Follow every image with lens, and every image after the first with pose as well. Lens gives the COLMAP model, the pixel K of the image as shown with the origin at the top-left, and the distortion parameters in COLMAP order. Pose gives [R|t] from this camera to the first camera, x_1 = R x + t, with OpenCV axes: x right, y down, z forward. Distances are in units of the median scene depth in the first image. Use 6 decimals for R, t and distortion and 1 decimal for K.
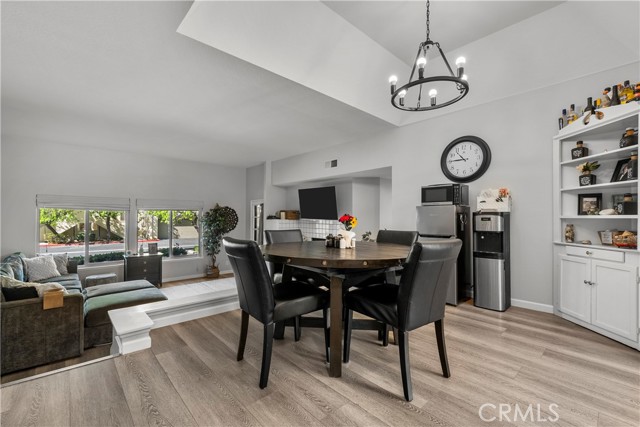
lens RADIAL K [[272.6, 0, 317.5], [0, 272.6, 216.6], [0, 0, 1]] dist [0.000229, 0.000314]
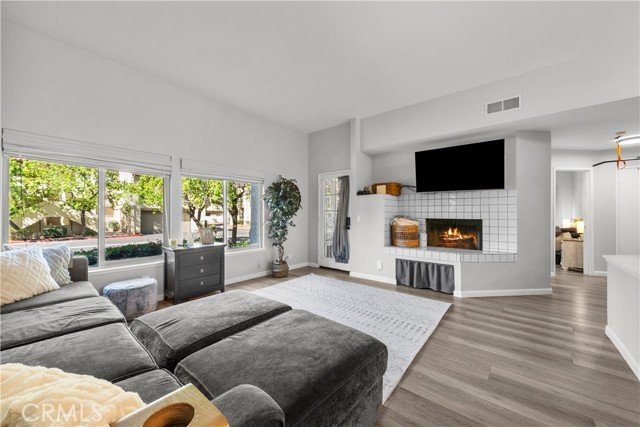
lens RADIAL K [[242.1, 0, 317.6], [0, 242.1, 214.2], [0, 0, 1]] dist [-0.000507, -0.000145]
pose [[0.990644, -0.004169, 0.136405, -0.420050], [0.004053, 0.999991, 0.001129, 0.065756], [-0.136408, -0.000566, 0.990653, 0.393122]]
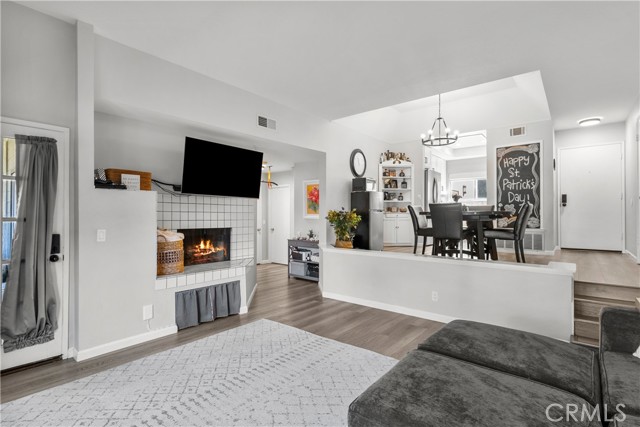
lens RADIAL K [[320.9, 0, 320.0], [0, 320.9, 213.5], [0, 0, 1]] dist [-0.001486, -0.000355]
pose [[-0.149086, 0.001864, 0.988822, -0.715646], [-0.000191, 0.999998, -0.001914, 0.048619], [-0.988824, -0.000474, -0.149086, 0.841812]]
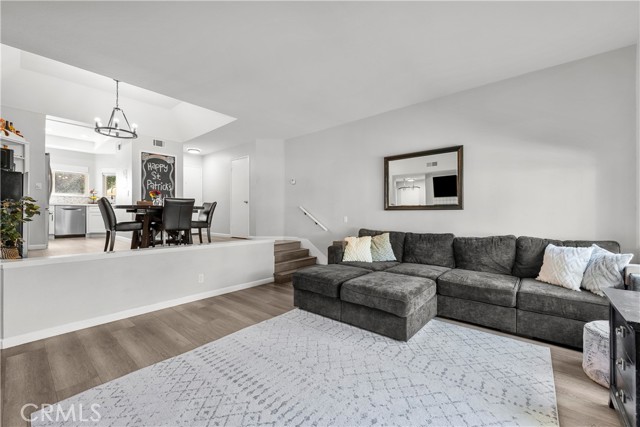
lens RADIAL K [[253.7, 0, 320.0], [0, 253.7, 213.5], [0, 0, 1]] dist [0.000192, 0.000185]
pose [[-0.990372, -0.007504, -0.138227, -0.311207], [-0.006972, 0.999966, -0.004333, 0.062381], [0.138255, -0.003328, -0.990391, 1.136696]]
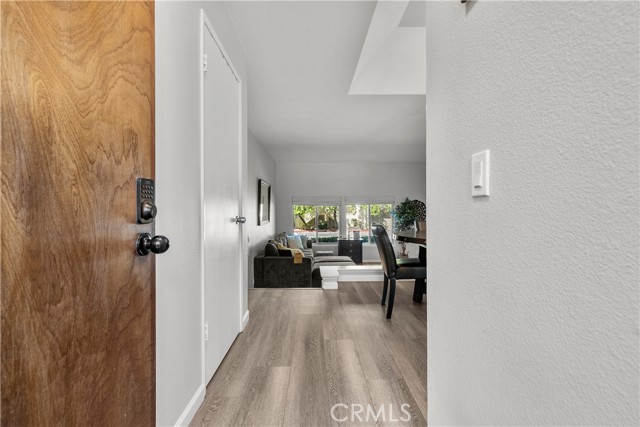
lens RADIAL K [[286.3, 0, 317.4], [0, 286.3, 210.8], [0, 0, 1]] dist [0.000037, 0.000074]
pose [[0.749828, -0.005488, -0.661611, 0.144912], [0.009040, 0.999957, 0.001951, 0.000264], [0.661572, -0.007444, 0.749845, -0.123066]]
